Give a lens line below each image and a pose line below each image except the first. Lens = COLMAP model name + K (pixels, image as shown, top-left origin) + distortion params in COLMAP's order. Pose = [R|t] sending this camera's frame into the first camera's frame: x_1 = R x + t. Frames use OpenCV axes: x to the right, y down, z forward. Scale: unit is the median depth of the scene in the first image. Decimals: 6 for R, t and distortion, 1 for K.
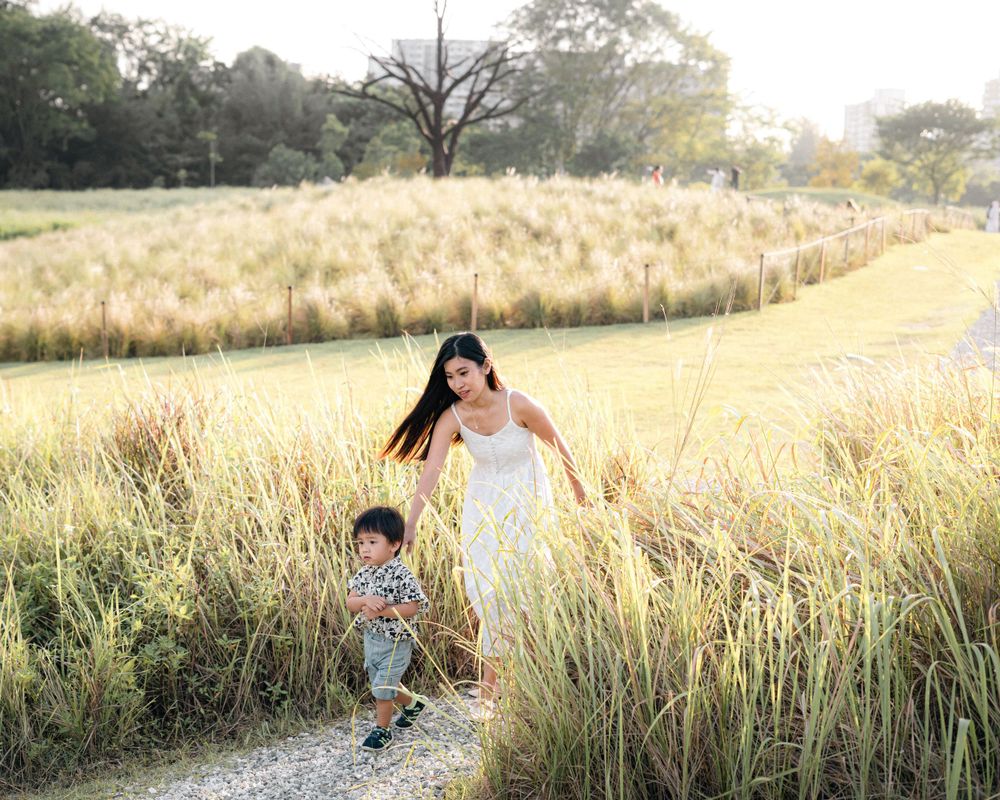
lens RADIAL K [[1565.5, 0, 500.0], [0, 1565.5, 400.0], [0, 0, 1]] dist [-0.012489, 0.131257]
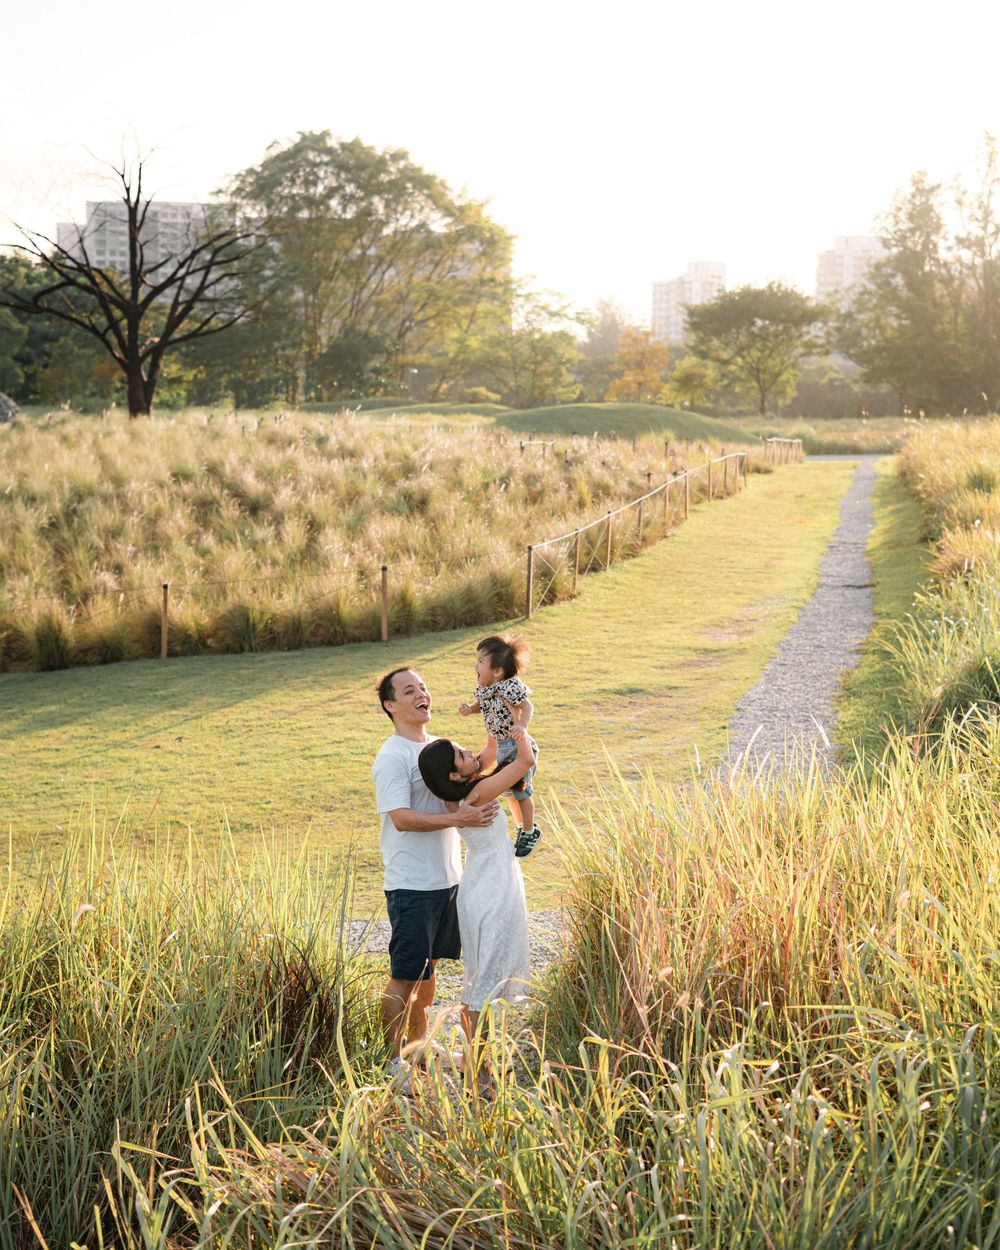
lens RADIAL K [[1956.9, 0, 467.7], [0, 1956.9, 622.1], [0, 0, 1]] dist [-0.012489, 0.131257]
pose [[0.992886, -0.025215, 0.116364, 0.009314], [0.026642, 0.999588, -0.010723, -0.021785], [-0.116046, 0.013747, 0.993149, 0.006882]]
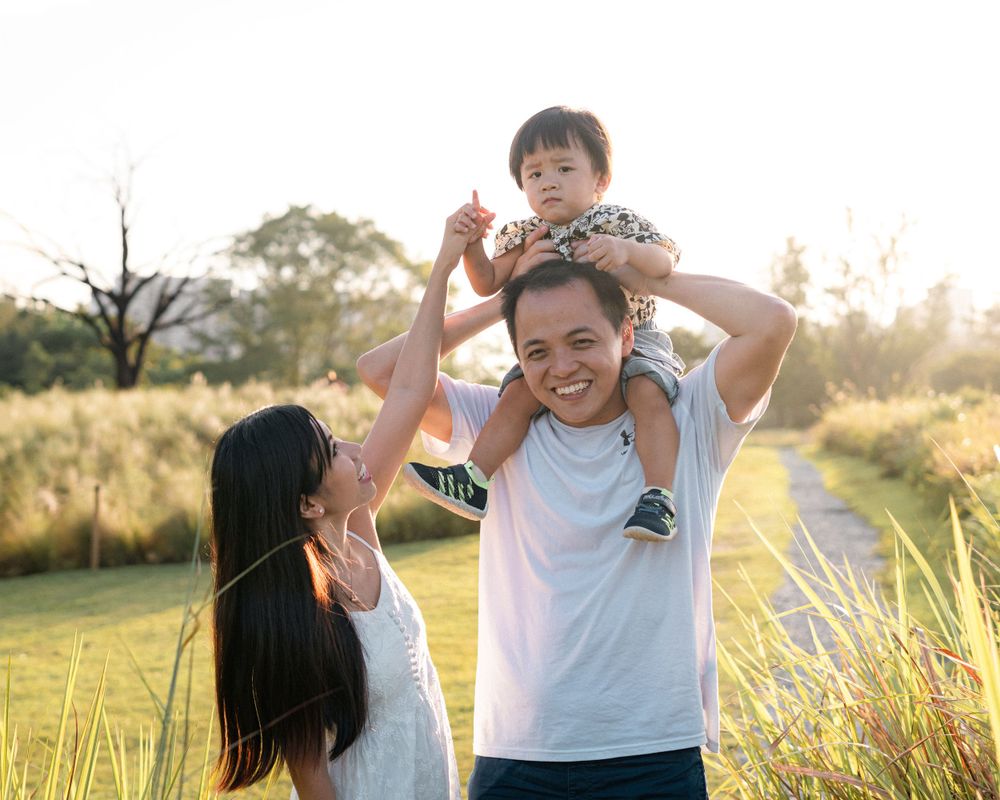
lens RADIAL K [[1565.5, 0, 500.0], [0, 1565.5, 400.0], [0, 0, 1]] dist [-0.012489, 0.131257]
pose [[0.985639, -0.008267, 0.168665, 0.020076], [0.033534, 0.988491, -0.147514, -0.004538], [-0.165504, 0.151051, 0.974573, 0.132962]]
